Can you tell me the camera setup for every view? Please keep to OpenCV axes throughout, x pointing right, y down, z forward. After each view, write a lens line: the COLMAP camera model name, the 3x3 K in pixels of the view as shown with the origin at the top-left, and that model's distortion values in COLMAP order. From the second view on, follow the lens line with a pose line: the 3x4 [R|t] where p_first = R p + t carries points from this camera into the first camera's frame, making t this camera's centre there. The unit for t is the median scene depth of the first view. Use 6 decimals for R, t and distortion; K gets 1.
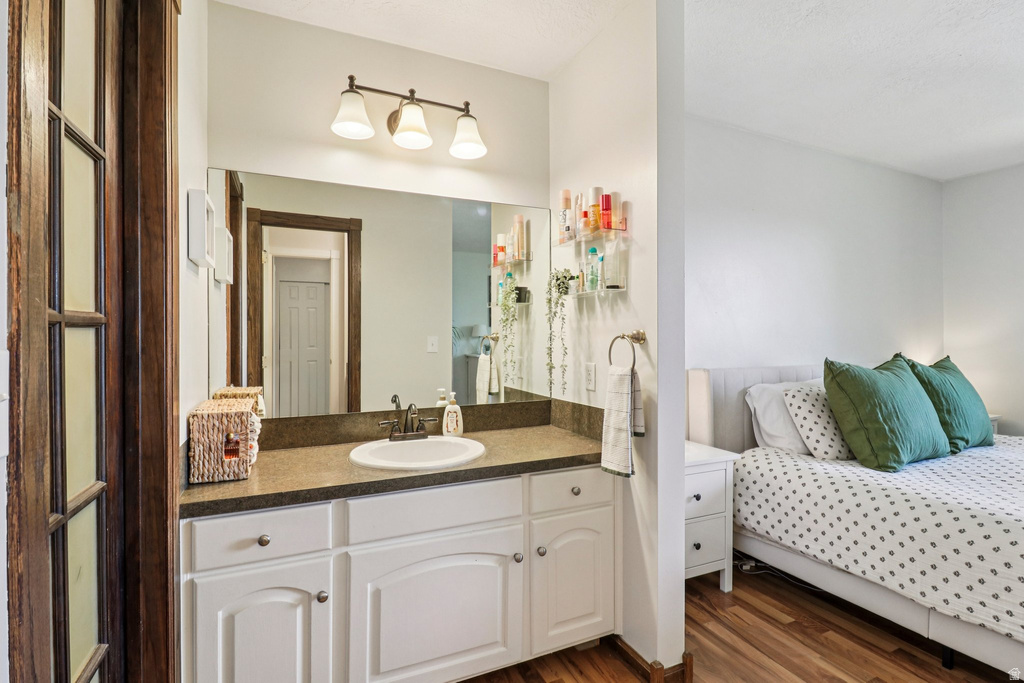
lens RADIAL K [[485.0, 0, 511.5], [0, 485.0, 338.1], [0, 0, 1]] dist [-0.002808, -0.000485]
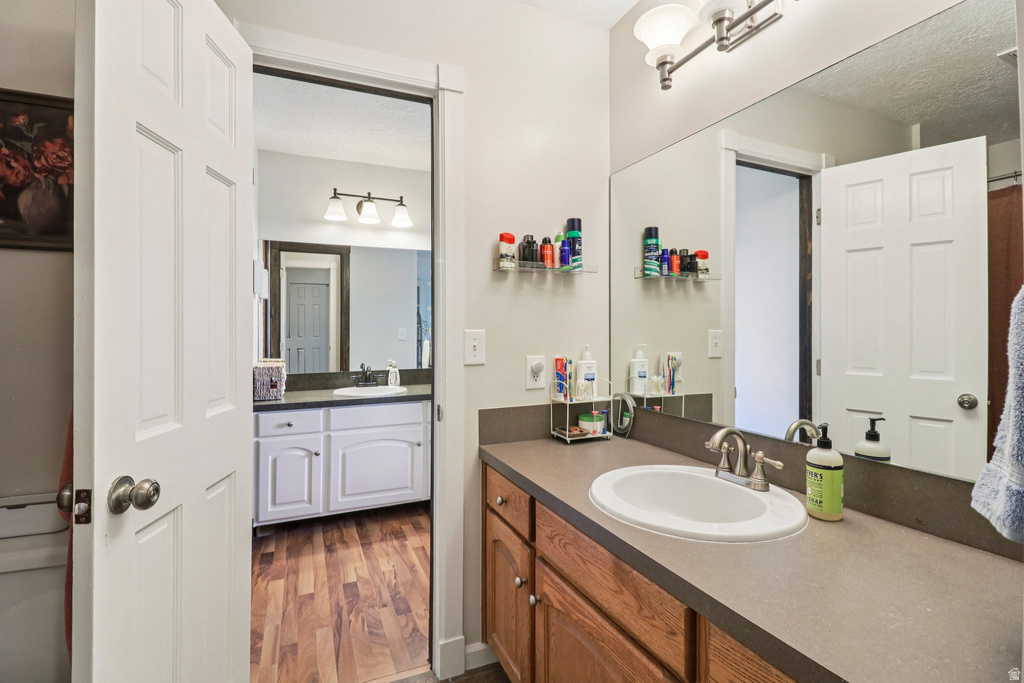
lens RADIAL K [[479.3, 0, 511.6], [0, 479.3, 323.7], [0, 0, 1]] dist [0.000376, -0.000064]
pose [[0.999992, -0.000750, -0.003926, 0.352489], [0.000714, 0.999957, -0.009239, -0.007094], [0.003933, 0.009236, 0.999950, -0.827318]]
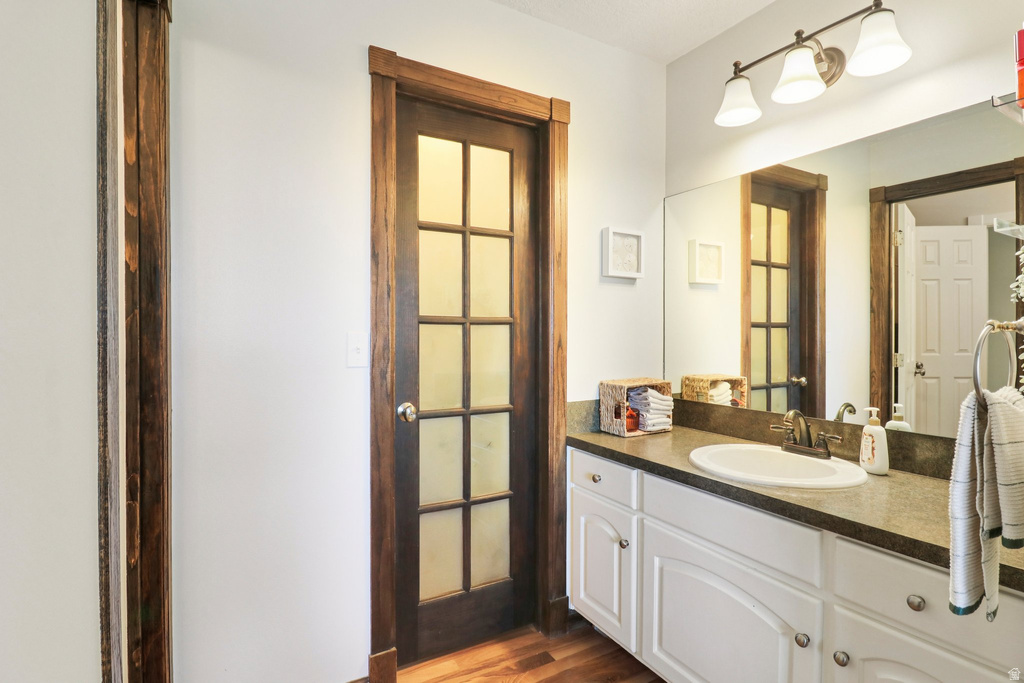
lens RADIAL K [[503.6, 0, 510.2], [0, 503.6, 331.6], [0, 0, 1]] dist [-0.002073, -0.000725]
pose [[0.095605, 0.001535, -0.995418, 0.638186], [-0.005006, 0.999987, 0.001061, 0.002475], [0.995407, 0.004882, 0.095612, 0.454884]]
